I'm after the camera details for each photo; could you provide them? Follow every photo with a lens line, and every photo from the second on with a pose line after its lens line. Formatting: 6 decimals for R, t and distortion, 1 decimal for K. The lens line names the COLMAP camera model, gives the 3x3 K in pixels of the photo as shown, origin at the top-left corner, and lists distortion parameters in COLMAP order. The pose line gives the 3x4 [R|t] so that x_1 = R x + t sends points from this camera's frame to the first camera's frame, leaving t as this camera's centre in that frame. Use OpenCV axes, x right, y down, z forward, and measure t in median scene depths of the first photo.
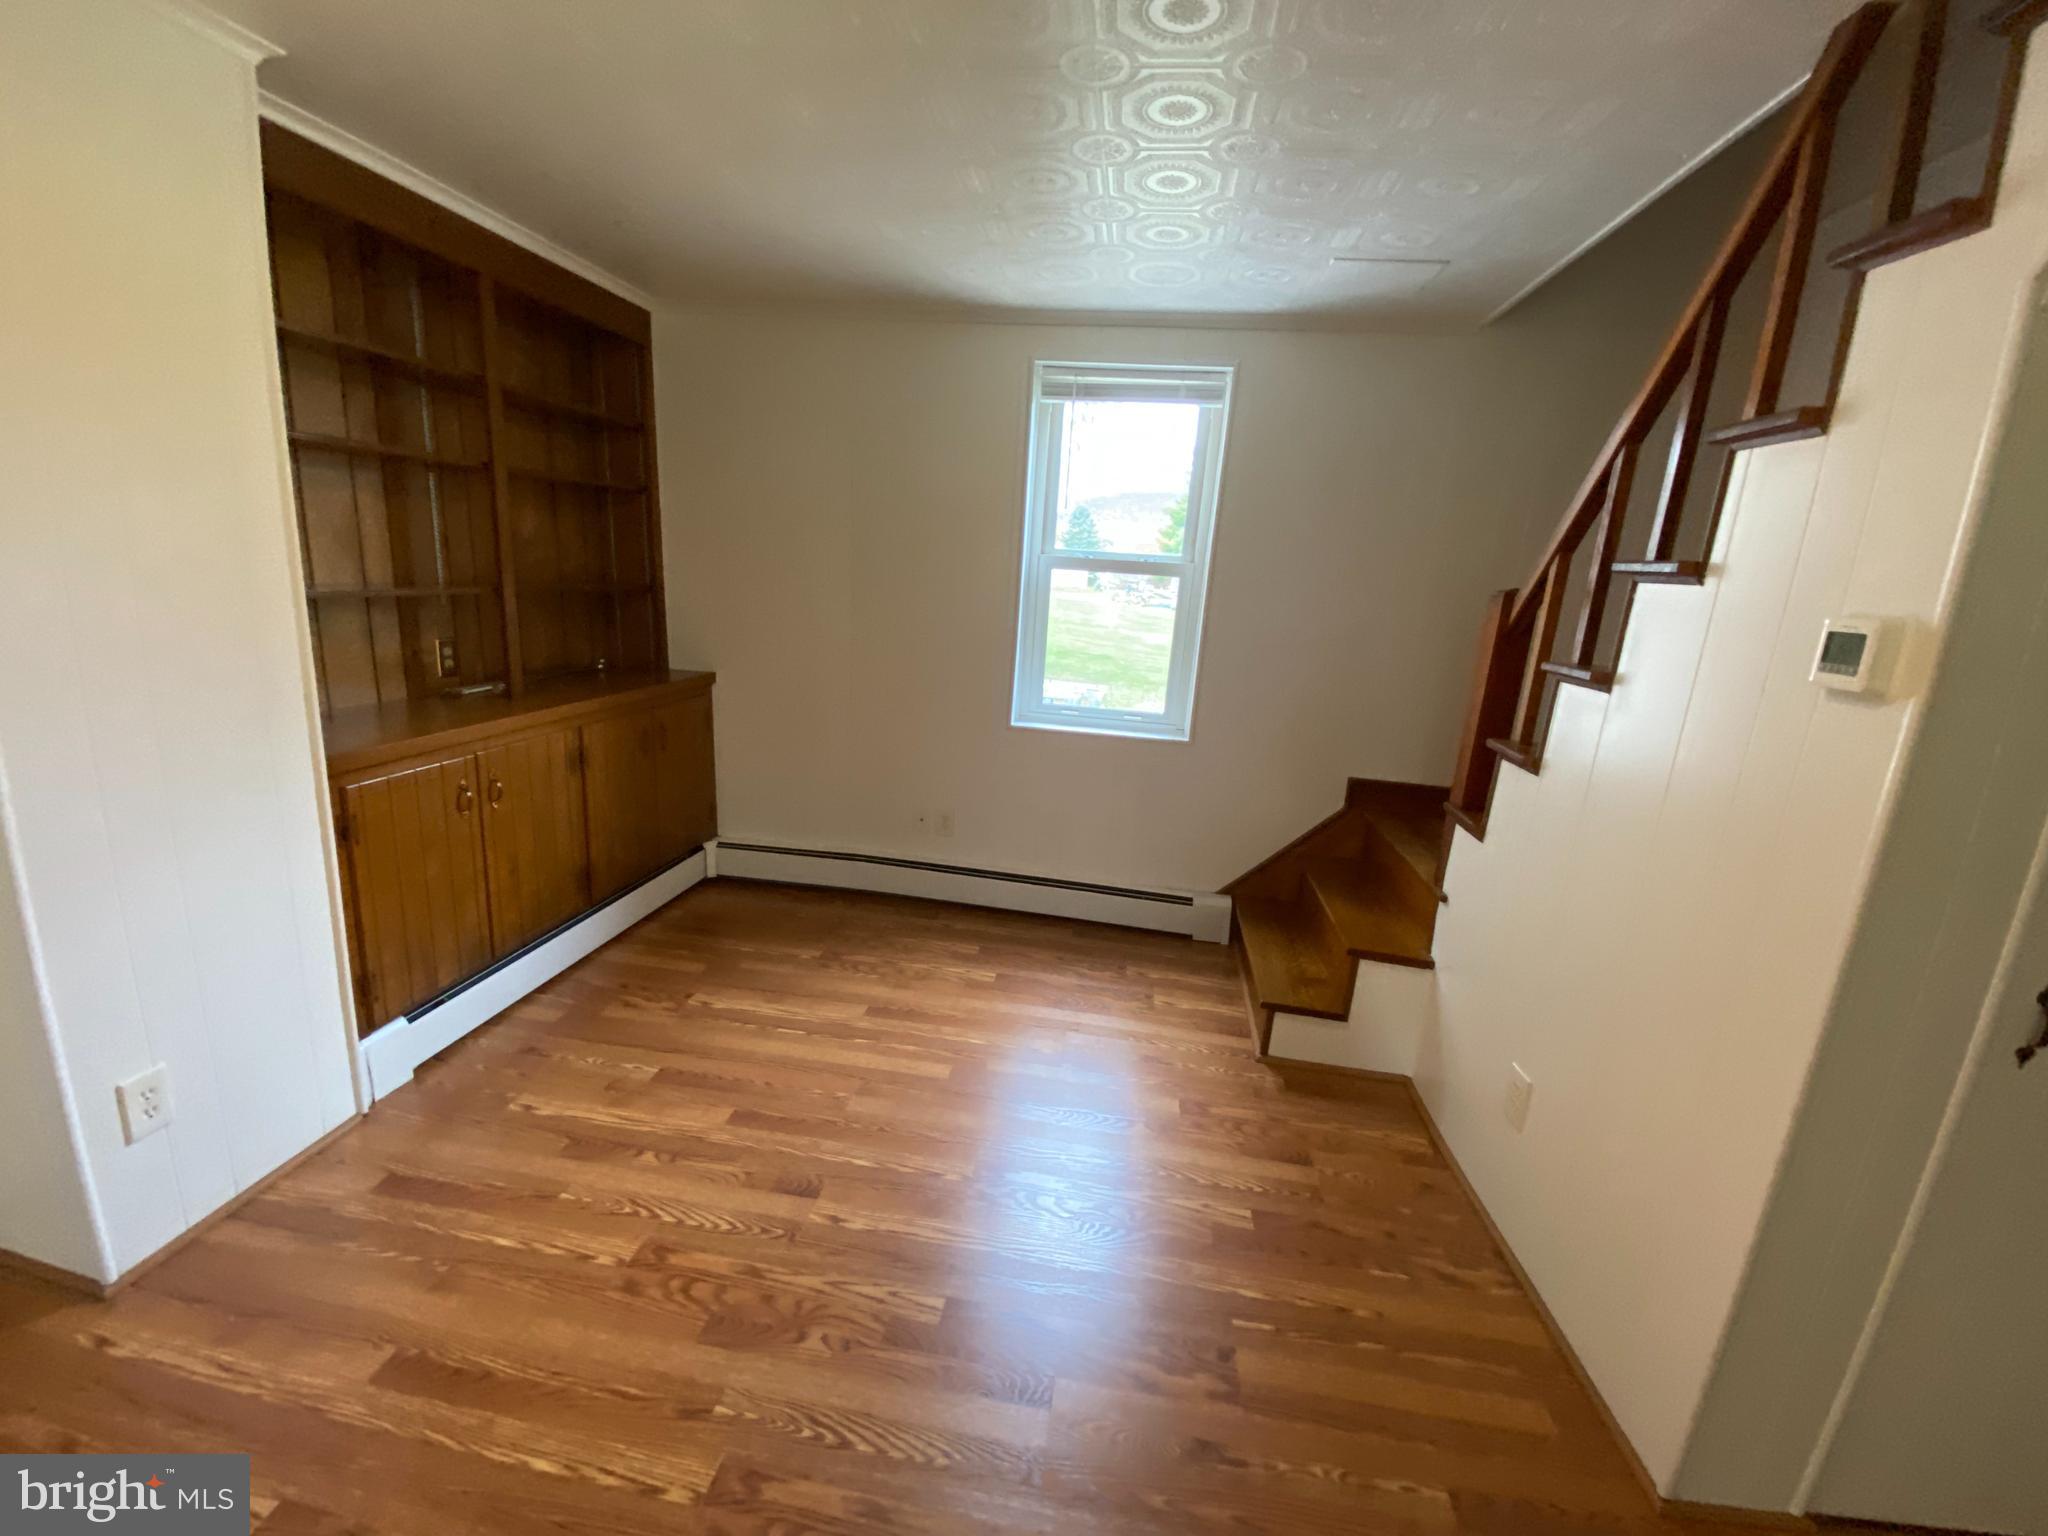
lens RADIAL K [[830.2, 0, 1017.9], [0, 830.2, 764.0], [0, 0, 1]] dist [0.020787, -0.020167]
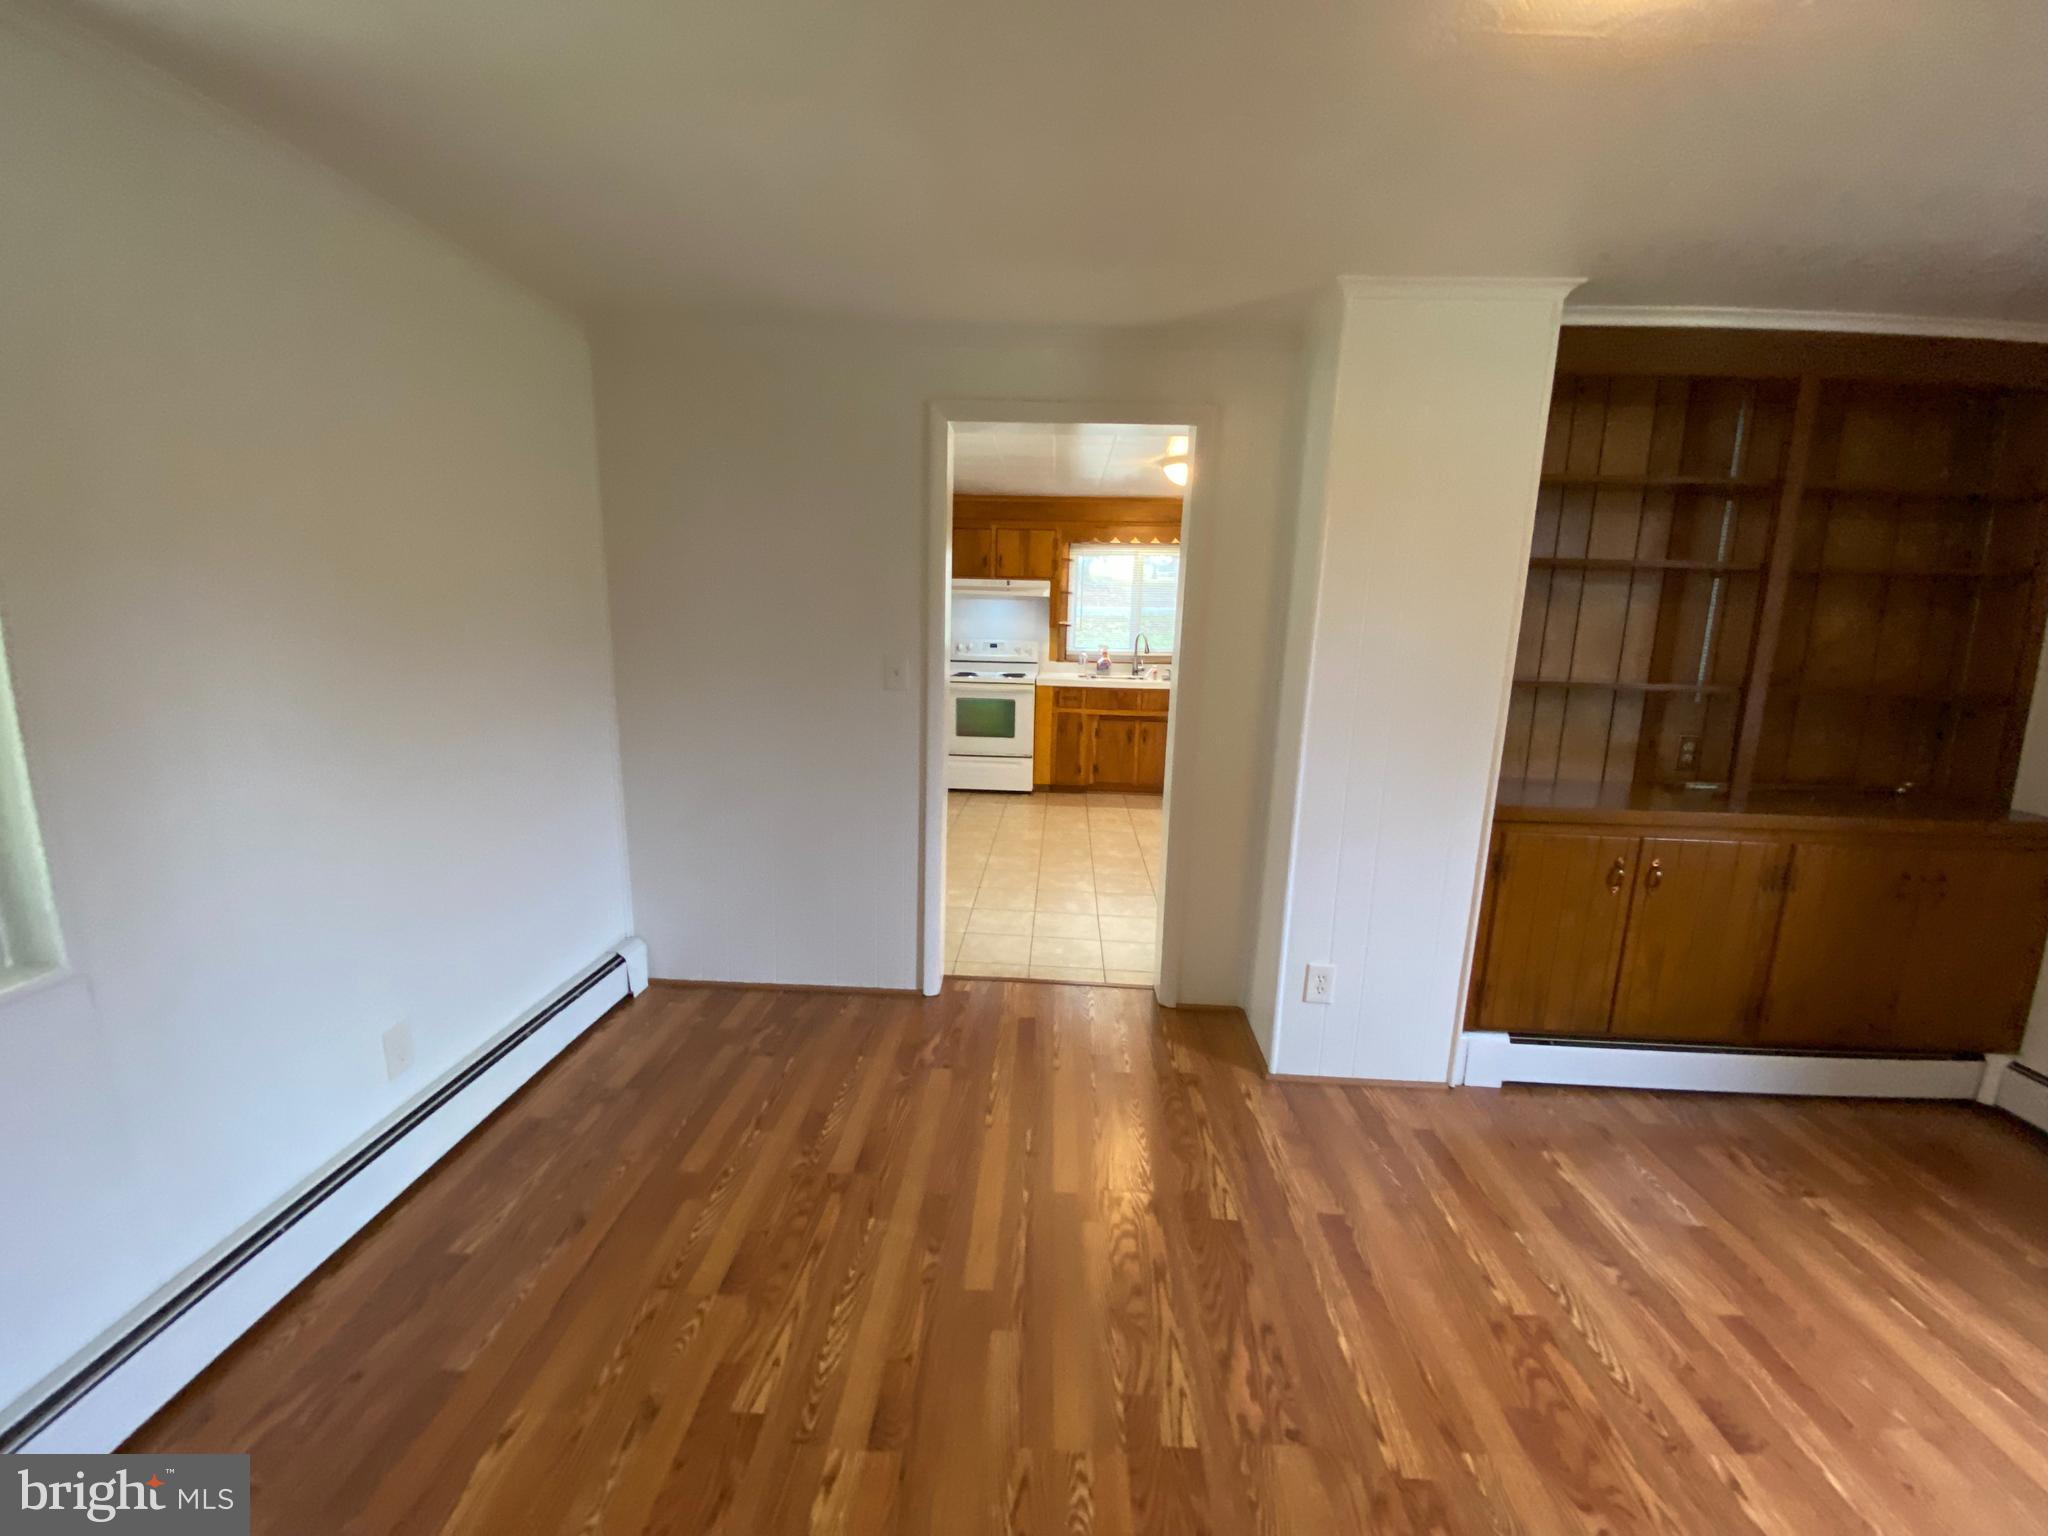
lens RADIAL K [[830.2, 0, 1017.9], [0, 830.2, 764.0], [0, 0, 1]] dist [0.020787, -0.020167]
pose [[0.105233, 0.122263, -0.986903, 0.336323], [-0.246630, 0.964617, 0.093204, -0.007329], [0.963379, 0.233592, 0.131663, 0.088731]]
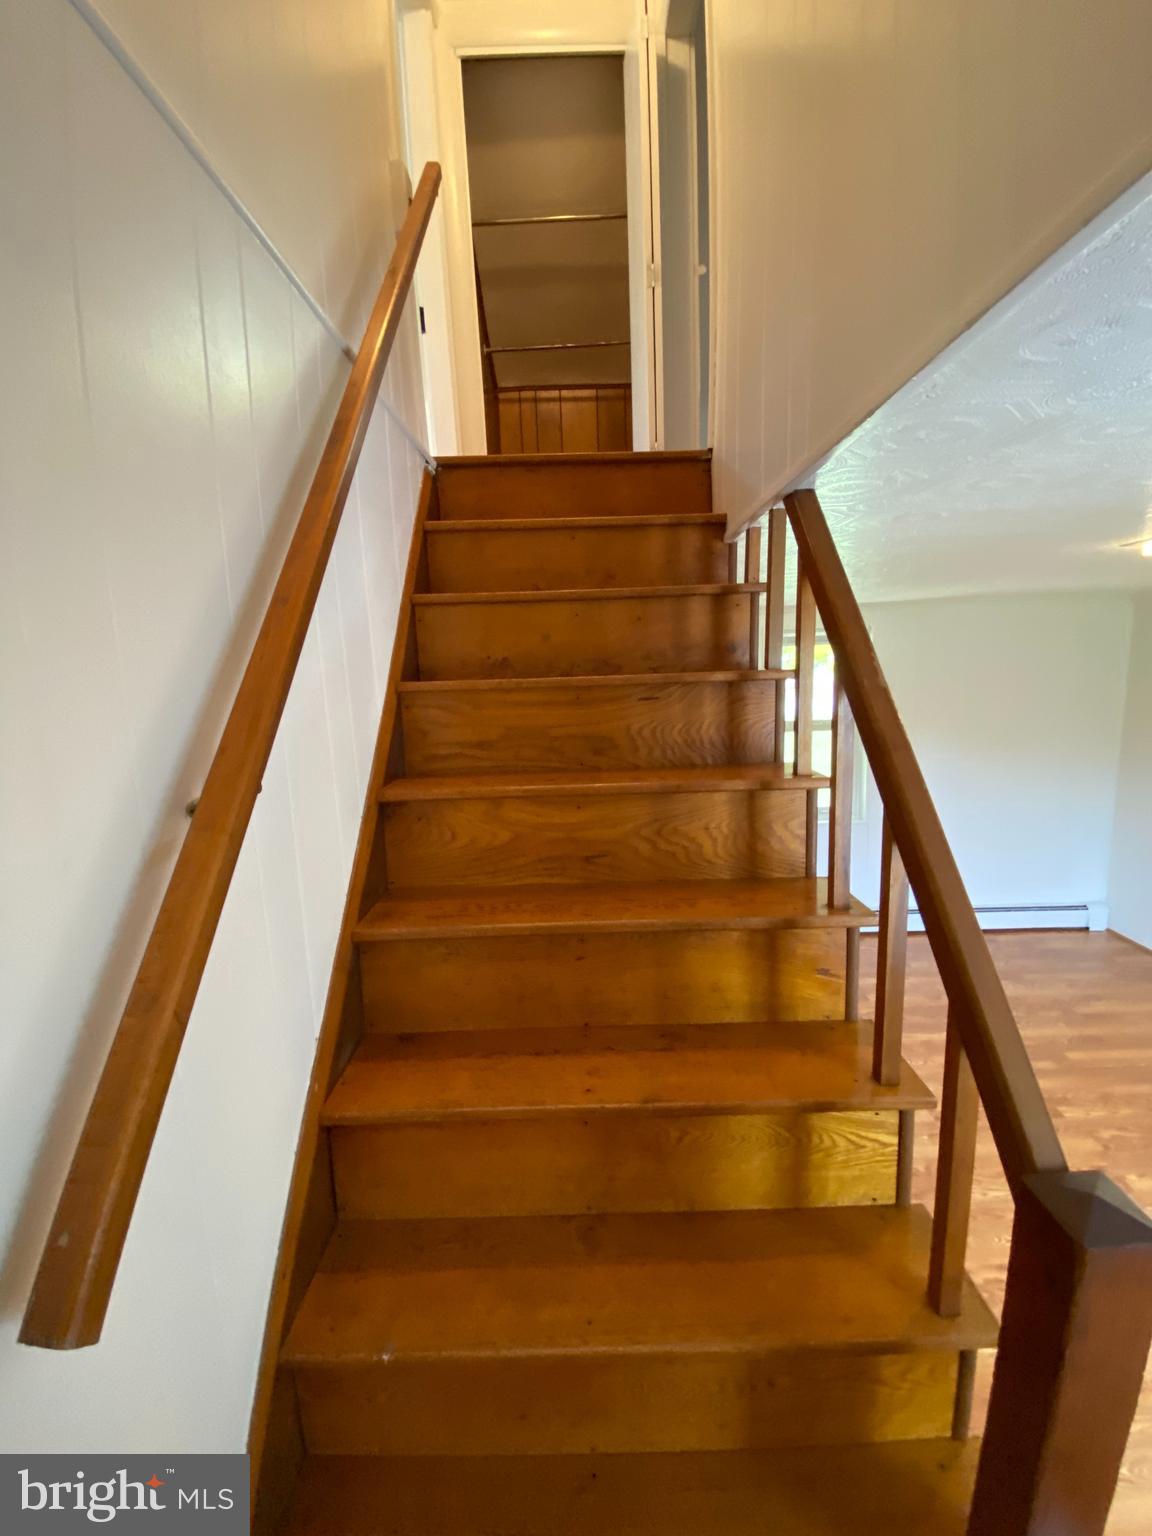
lens RADIAL K [[622.6, 0, 576.0], [0, 622.6, 768.0], [0, 0, 1]] dist [0.020787, -0.020167]
pose [[-0.987753, -0.006741, -0.155878, 0.935091], [-0.065648, 0.924282, 0.376022, -0.507370], [0.141540, 0.381651, -0.913405, 1.220297]]
